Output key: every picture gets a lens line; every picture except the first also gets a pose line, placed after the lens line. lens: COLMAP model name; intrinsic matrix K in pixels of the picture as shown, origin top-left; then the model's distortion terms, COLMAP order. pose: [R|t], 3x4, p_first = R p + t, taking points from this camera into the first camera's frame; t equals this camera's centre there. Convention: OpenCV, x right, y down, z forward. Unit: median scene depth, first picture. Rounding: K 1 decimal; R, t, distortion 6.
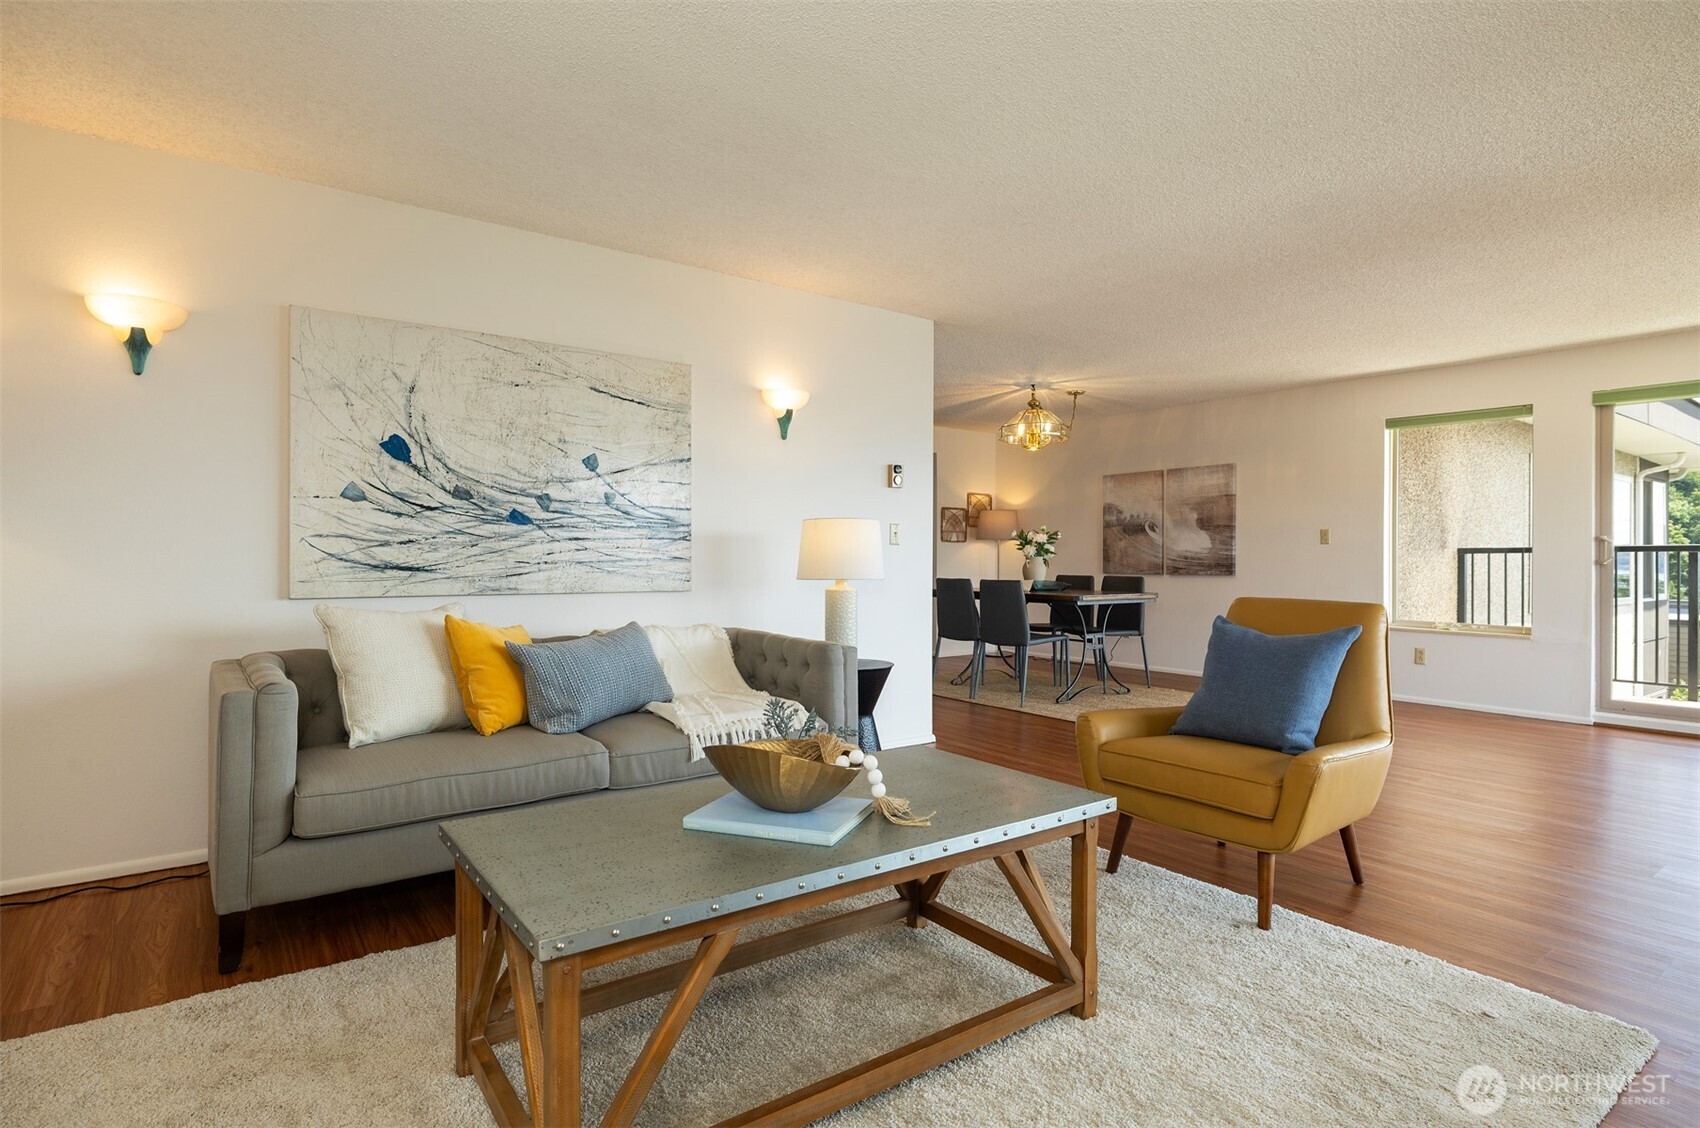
lens RADIAL K [[871.4, 0, 848.0], [0, 871.4, 557.4], [0, 0, 1]] dist [-0.004844, 0.000911]
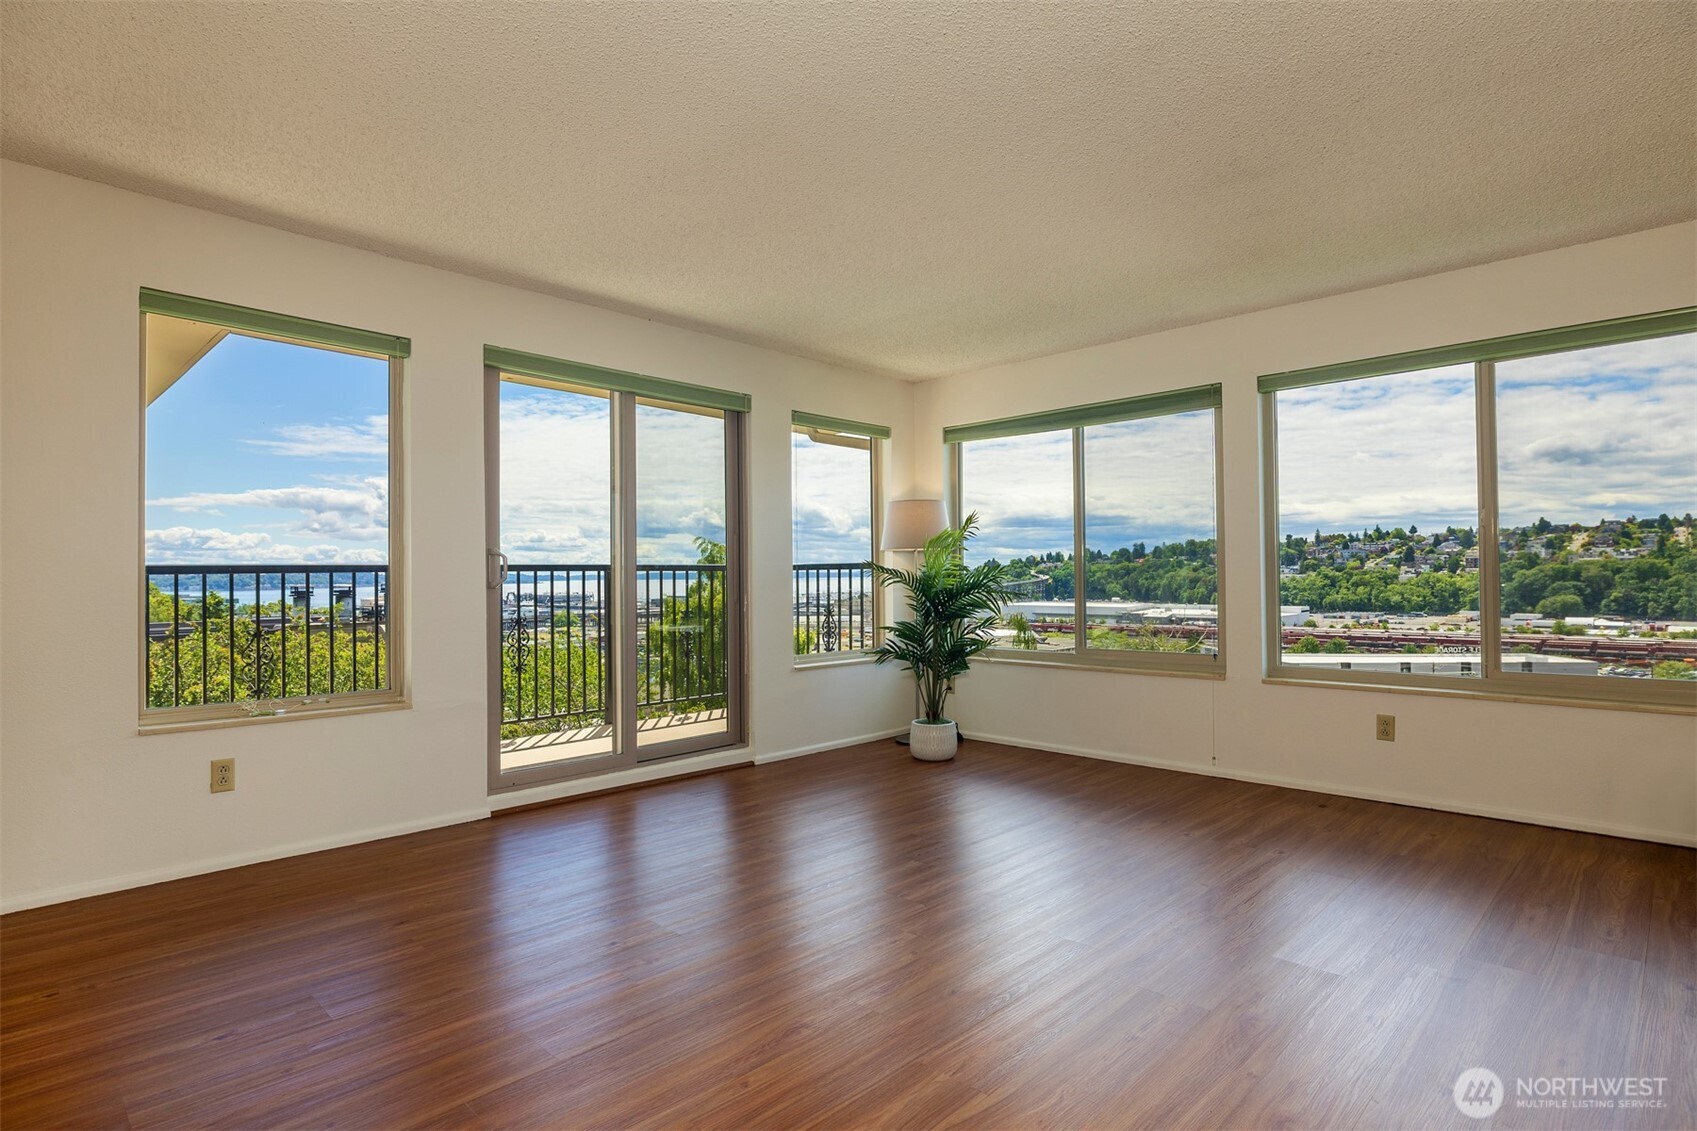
lens RADIAL K [[869.9, 0, 833.7], [0, 869.9, 561.1], [0, 0, 1]] dist [-0.004844, 0.000911]
pose [[-0.164586, 0.015732, 0.986237, 0.143513], [0.006024, 0.999870, -0.014945, -0.001279], [-0.986344, 0.003481, -0.164659, 1.038032]]
